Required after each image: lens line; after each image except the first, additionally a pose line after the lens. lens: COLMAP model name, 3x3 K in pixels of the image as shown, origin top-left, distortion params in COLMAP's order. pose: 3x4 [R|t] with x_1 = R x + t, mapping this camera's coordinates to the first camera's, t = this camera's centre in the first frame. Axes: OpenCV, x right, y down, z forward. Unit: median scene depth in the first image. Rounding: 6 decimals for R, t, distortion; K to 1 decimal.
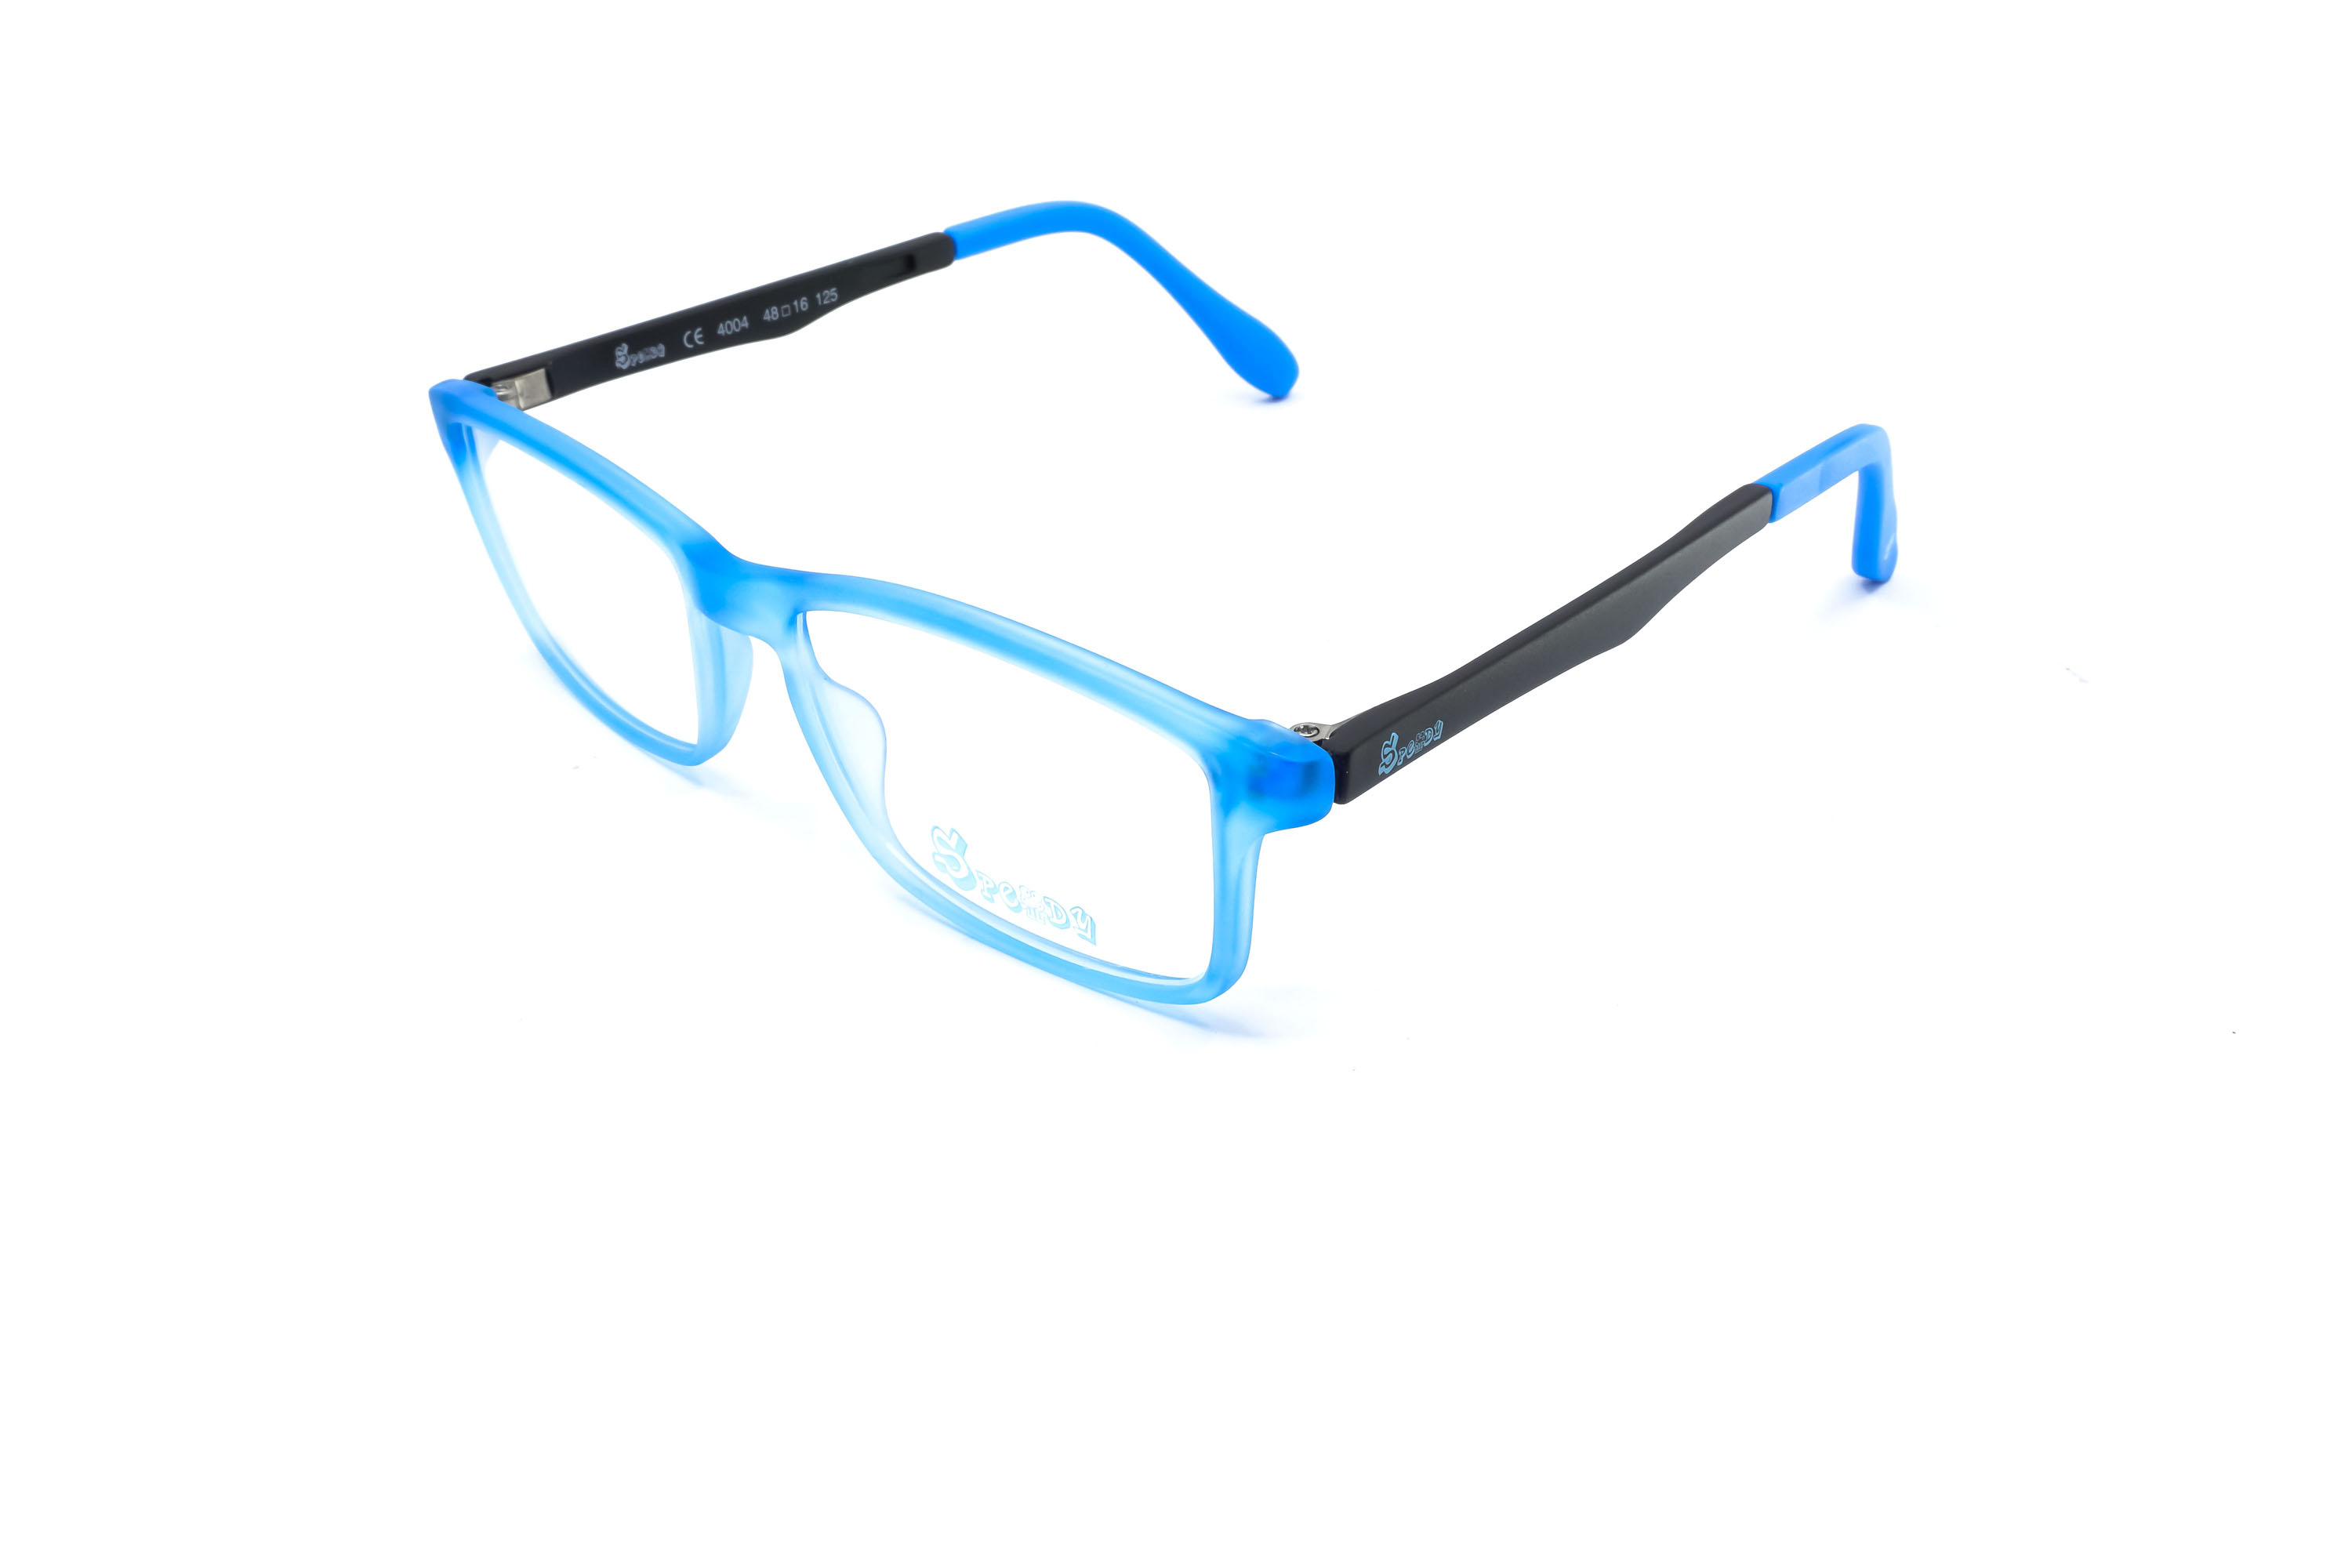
lens RADIAL K [[2429.0, 0, 1176.0], [0, 2429.0, 784.0], [0, 0, 1]] dist [0.002928, 0.004763]
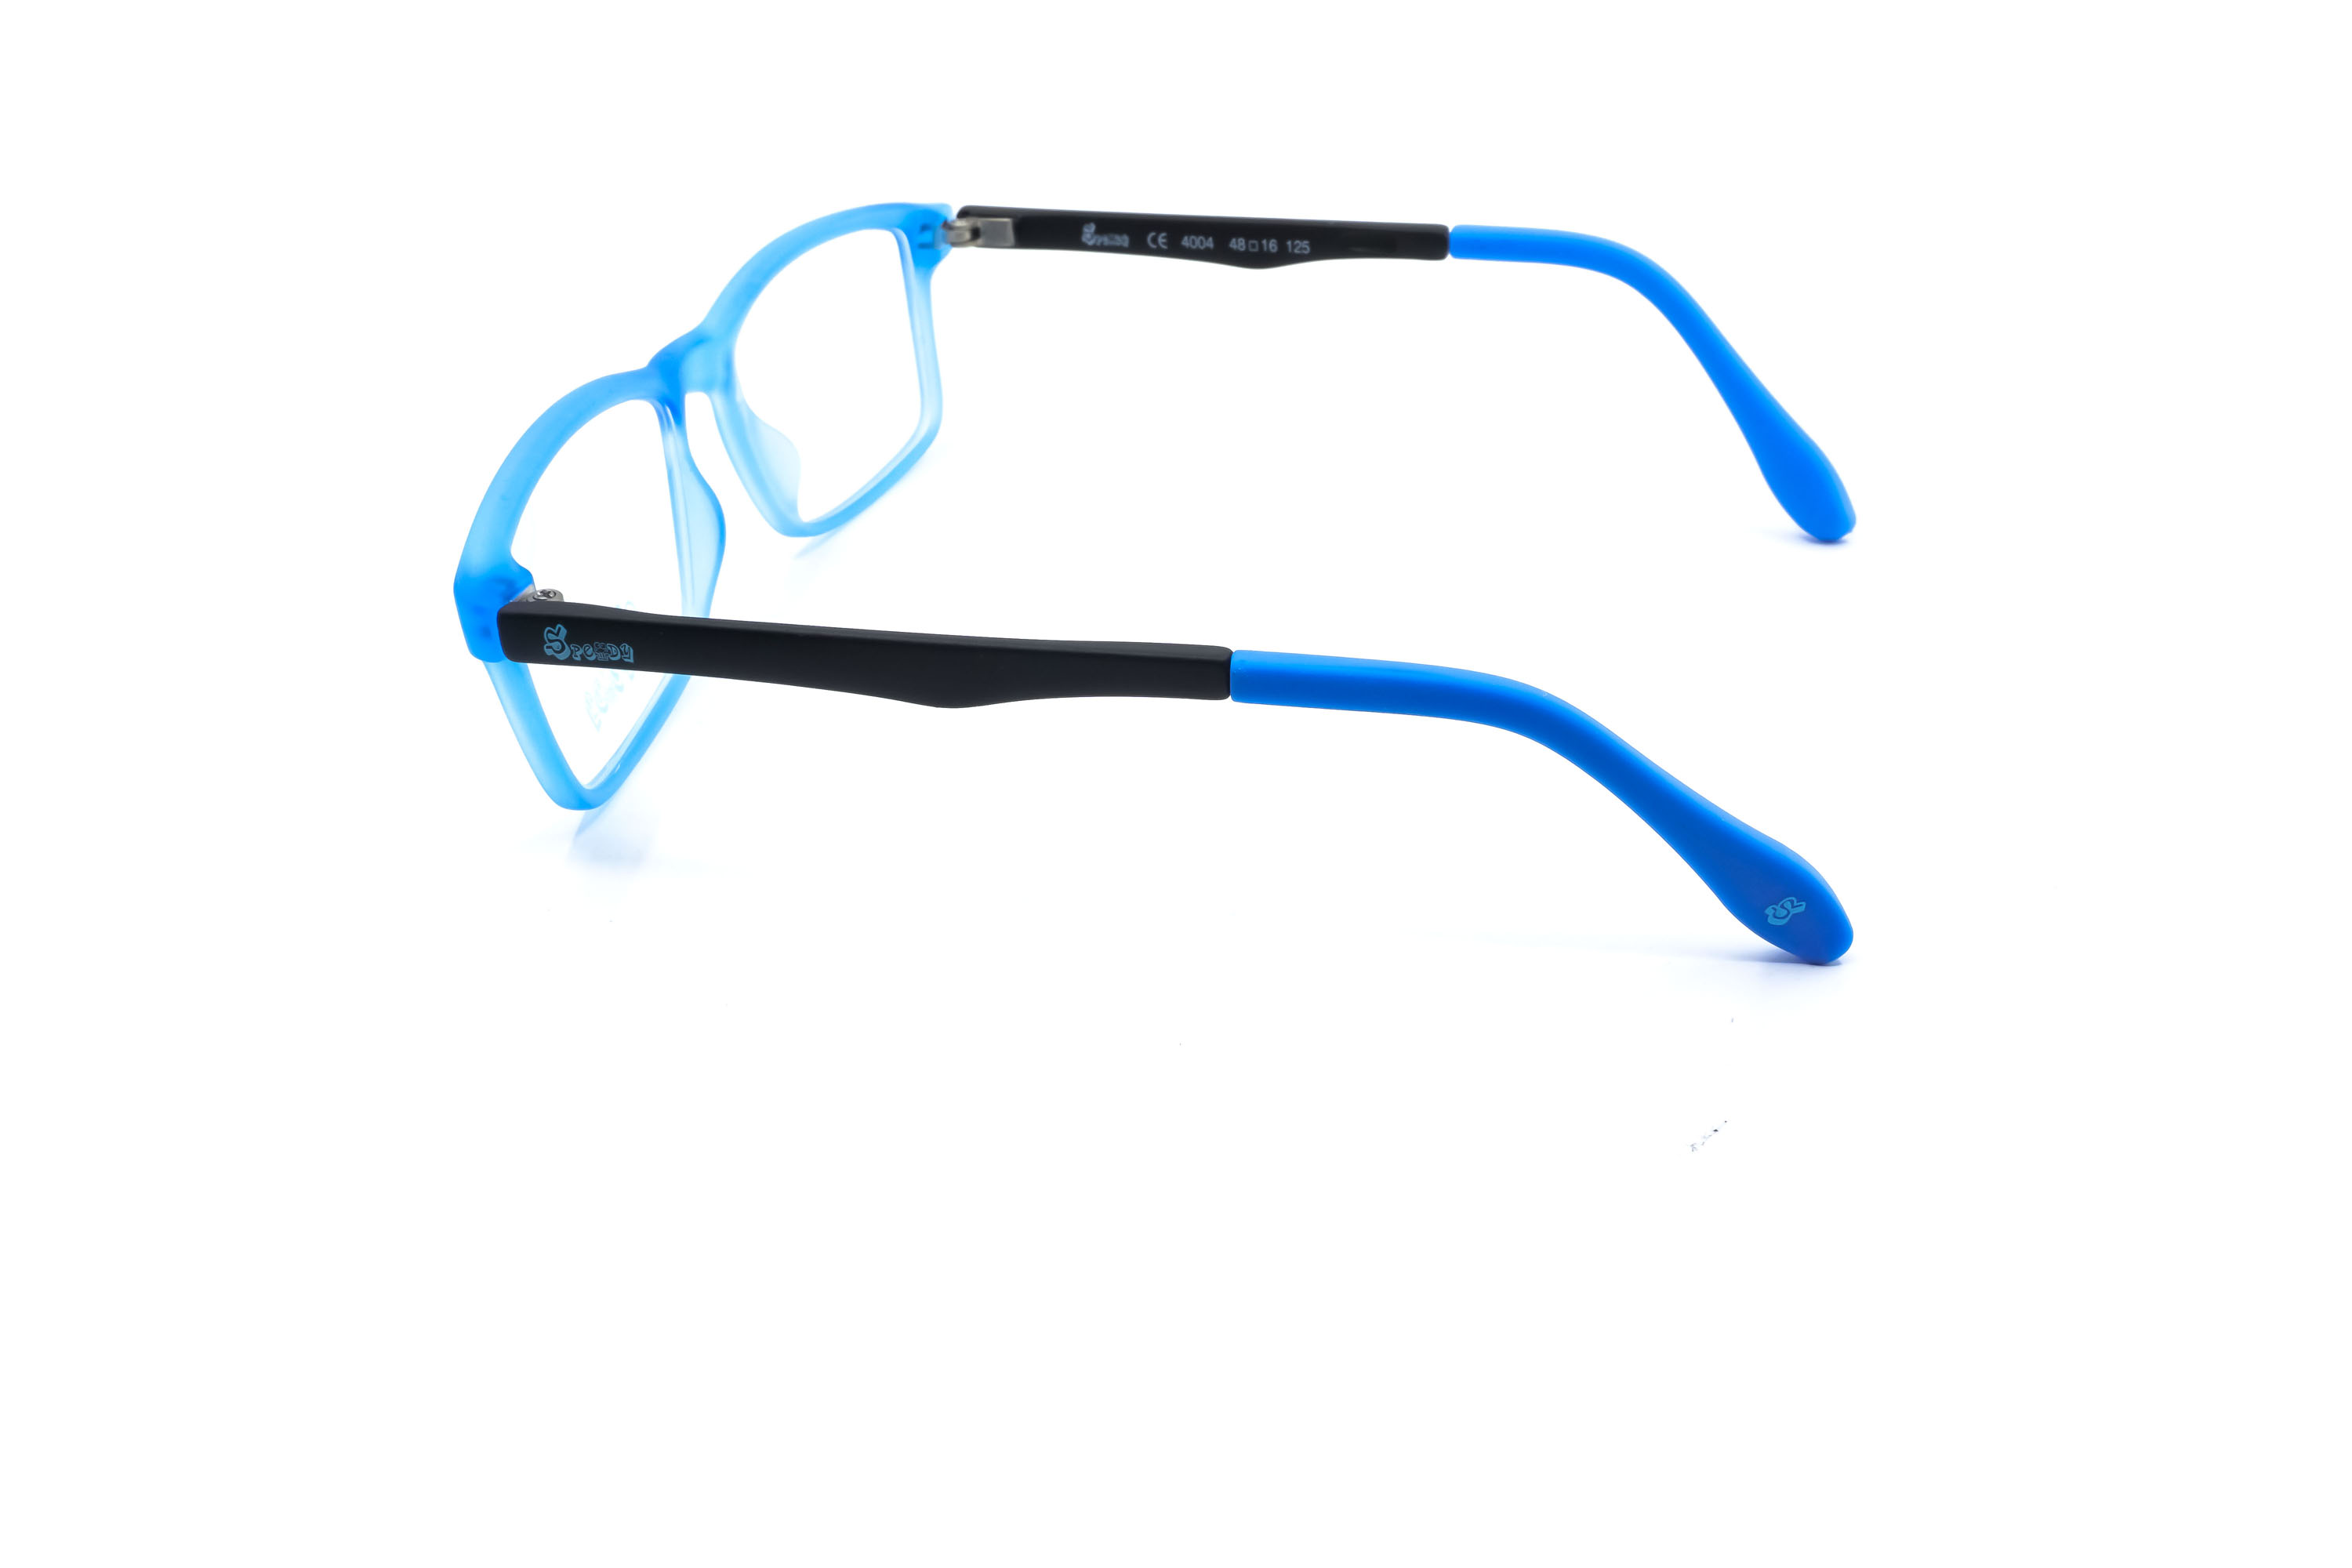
lens RADIAL K [[2429.0, 0, 1176.0], [0, 2429.0, 784.0], [0, 0, 1]] dist [0.002928, 0.004763]
pose [[0.490802, 0.433950, -0.755514, 0.757713], [-0.419680, 0.877661, 0.231473, -0.229264], [0.763532, 0.203467, 0.612878, 0.386895]]
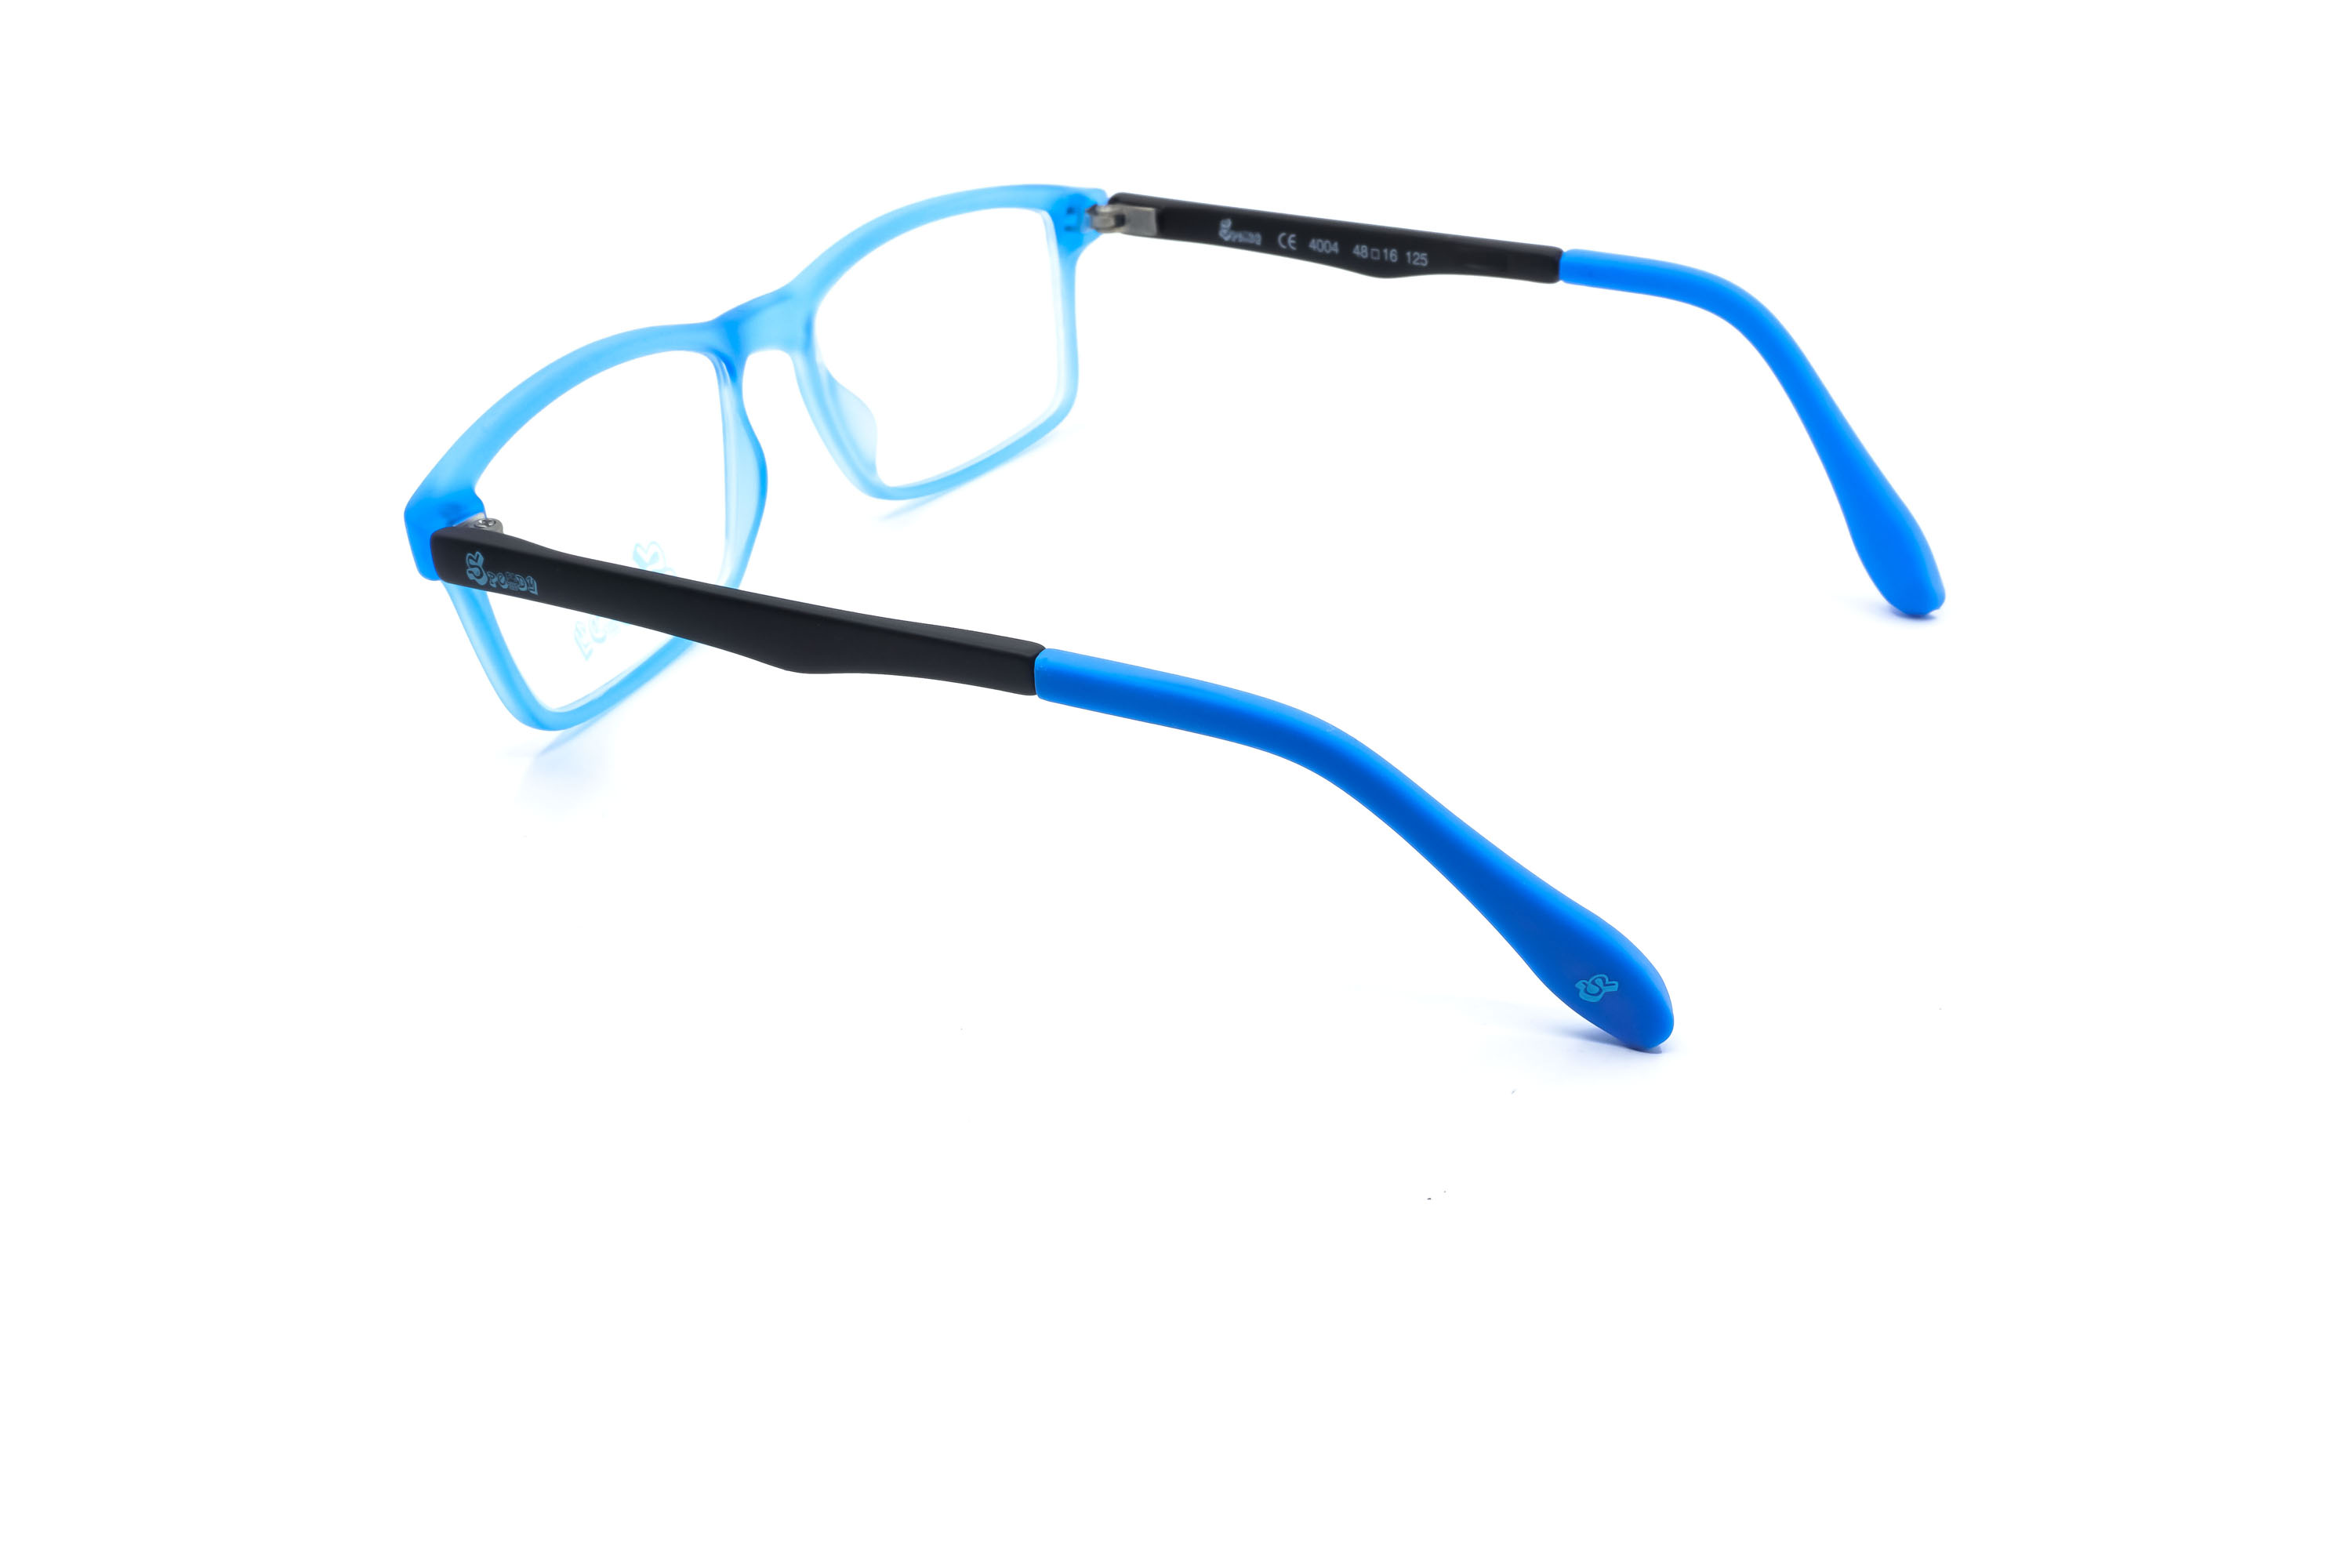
lens RADIAL K [[2429.0, 0, 1176.0], [0, 2429.0, 784.0], [0, 0, 1]] dist [0.002928, 0.004763]
pose [[0.249305, 0.485162, -0.838132, 0.839919], [-0.465136, 0.819085, 0.335780, -0.332769], [0.849409, 0.306134, 0.429869, 0.570071]]
